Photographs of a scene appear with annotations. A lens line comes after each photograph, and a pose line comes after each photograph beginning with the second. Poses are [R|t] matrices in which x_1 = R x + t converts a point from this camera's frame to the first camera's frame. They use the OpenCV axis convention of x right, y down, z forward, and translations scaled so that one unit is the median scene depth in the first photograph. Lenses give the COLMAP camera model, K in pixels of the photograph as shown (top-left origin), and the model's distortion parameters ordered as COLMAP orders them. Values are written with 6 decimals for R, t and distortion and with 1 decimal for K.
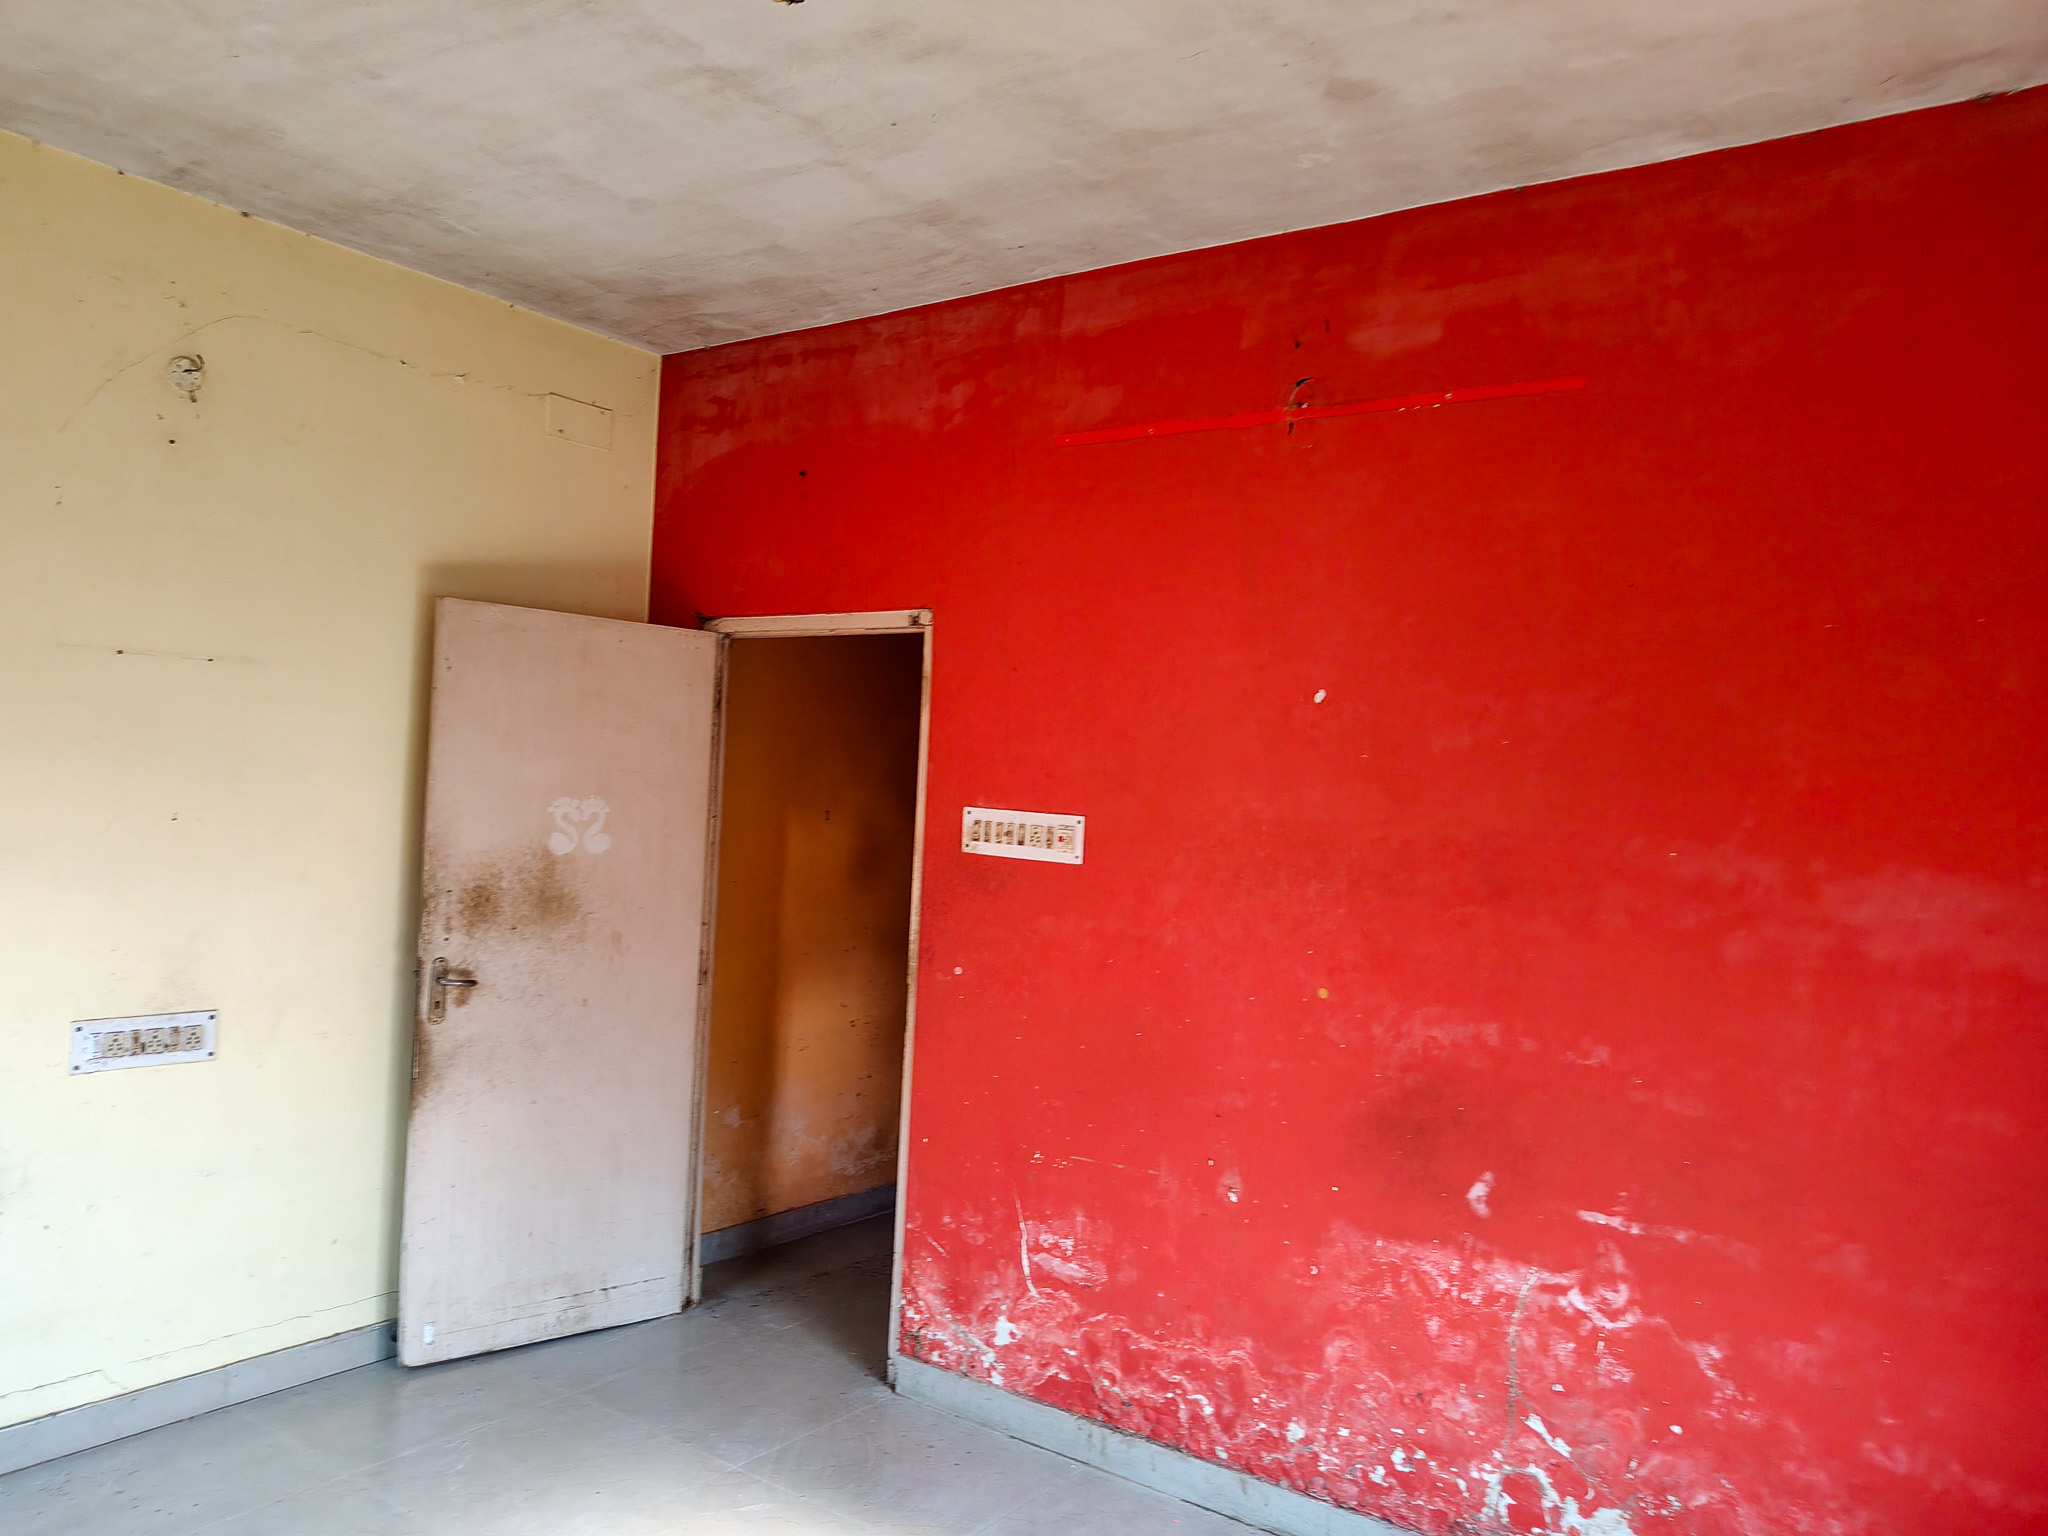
lens RADIAL K [[1442.2, 0, 1026.6], [0, 1442.2, 784.3], [0, 0, 1]] dist [0.023988, -0.022783]
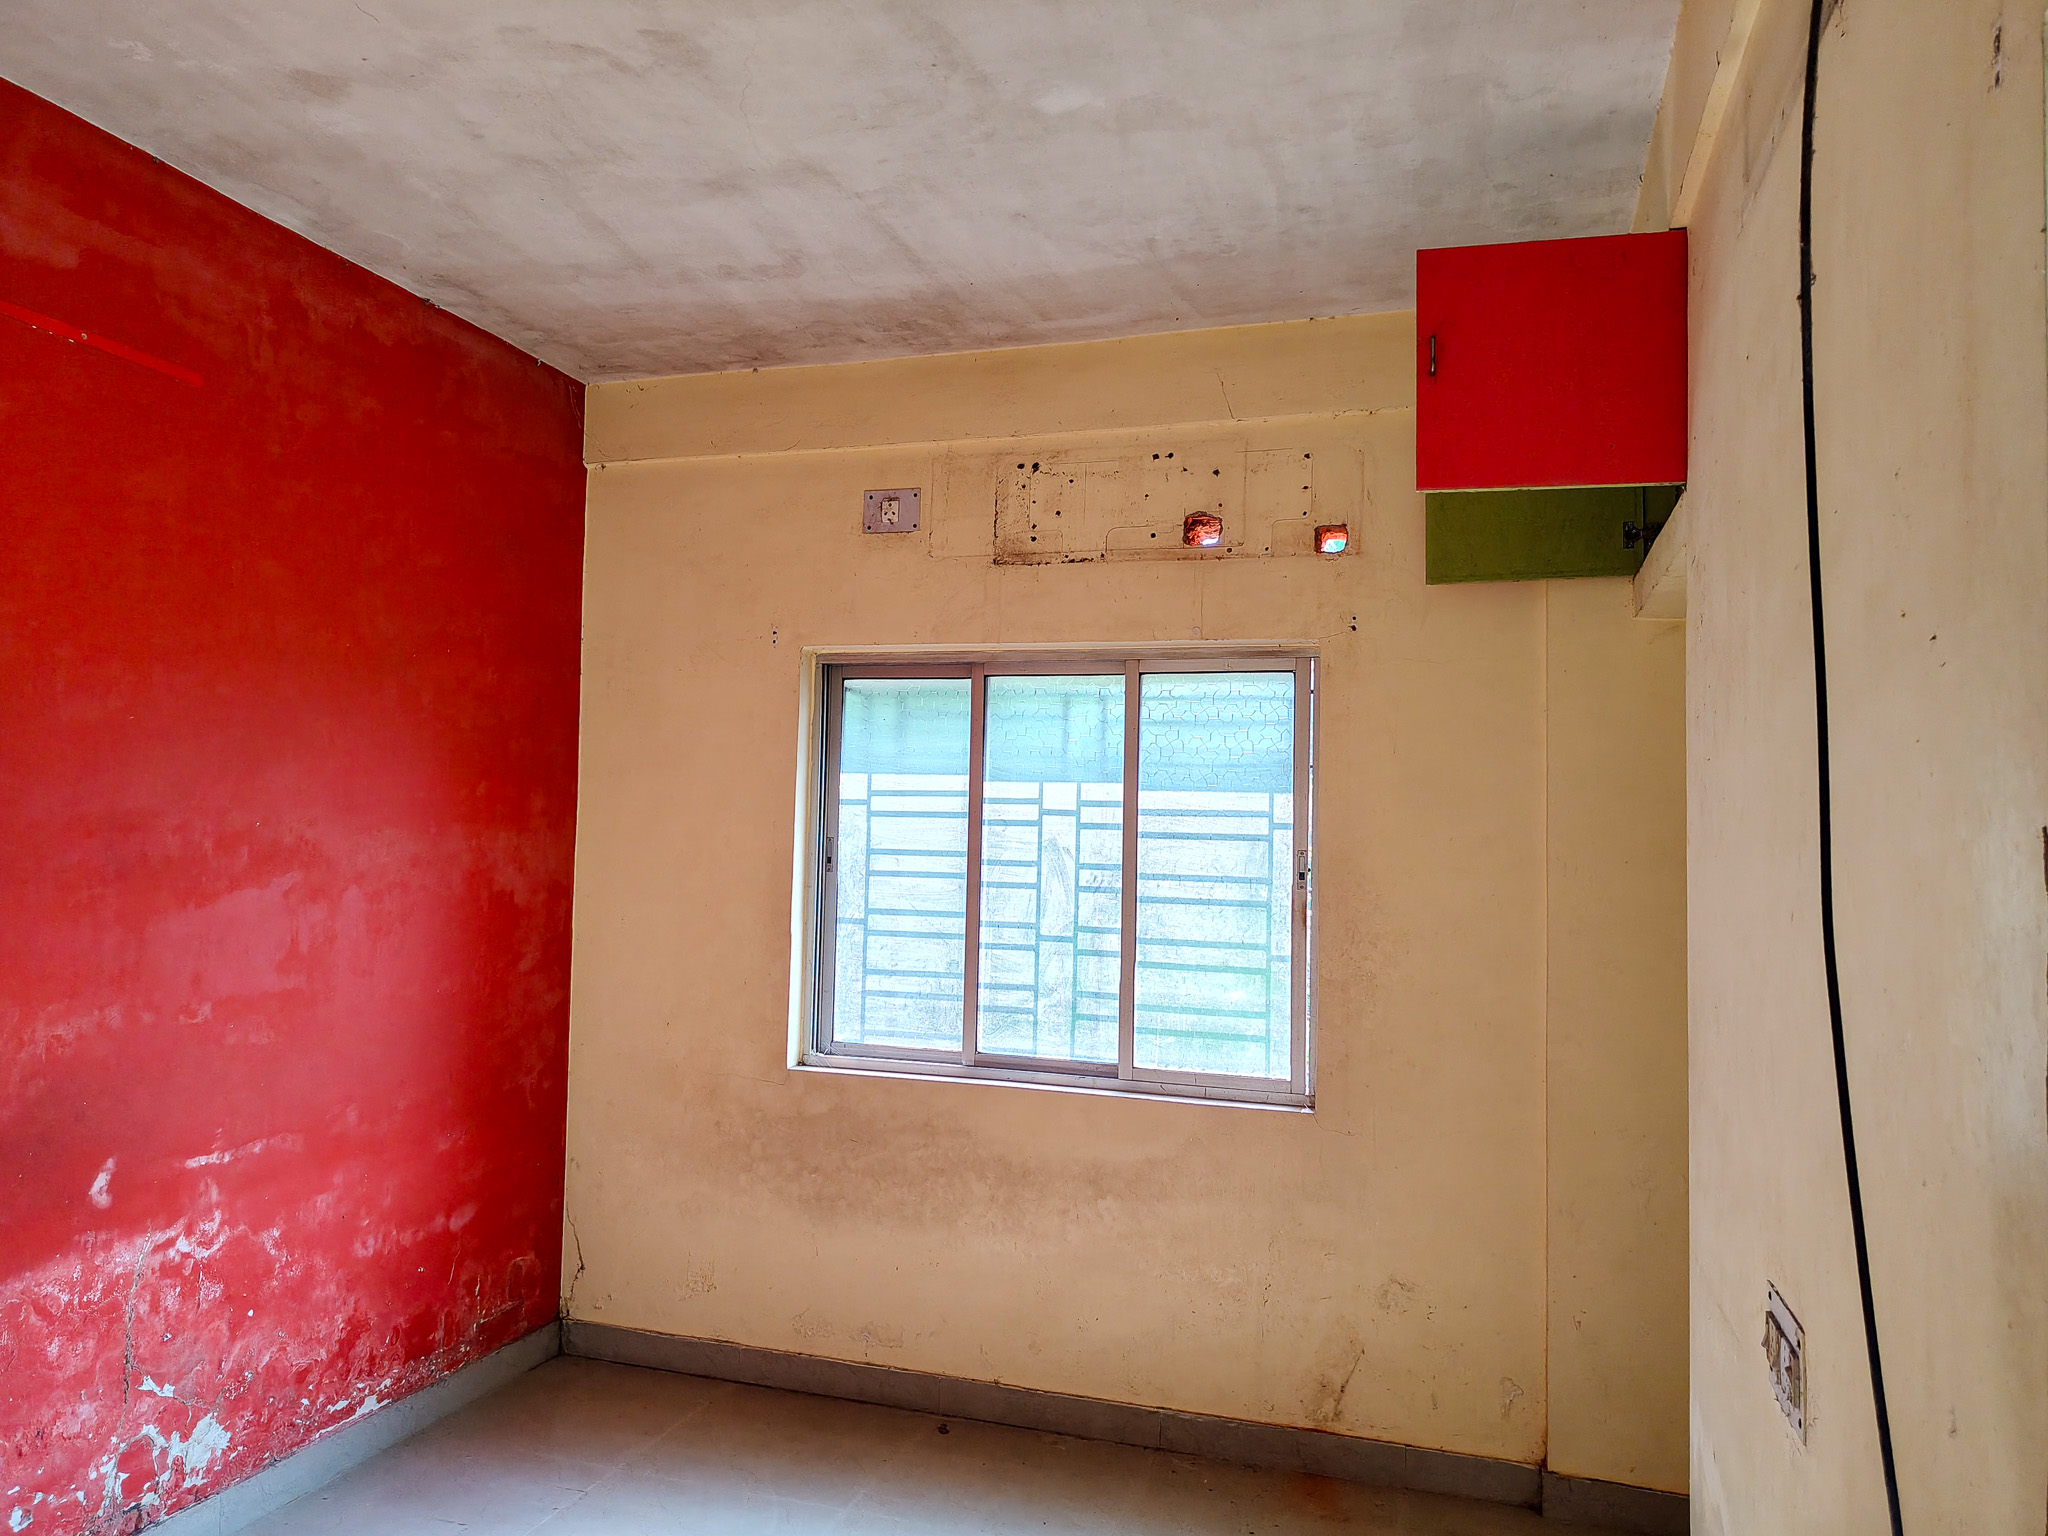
lens RADIAL K [[1442.2, 0, 1006.0], [0, 1442.2, 784.1], [0, 0, 1]] dist [0.023988, -0.022783]
pose [[-0.292337, -0.017946, 0.956147, -0.807316], [-0.036359, 0.999310, 0.007639, -0.013091], [-0.955624, -0.032531, -0.292788, 0.740465]]
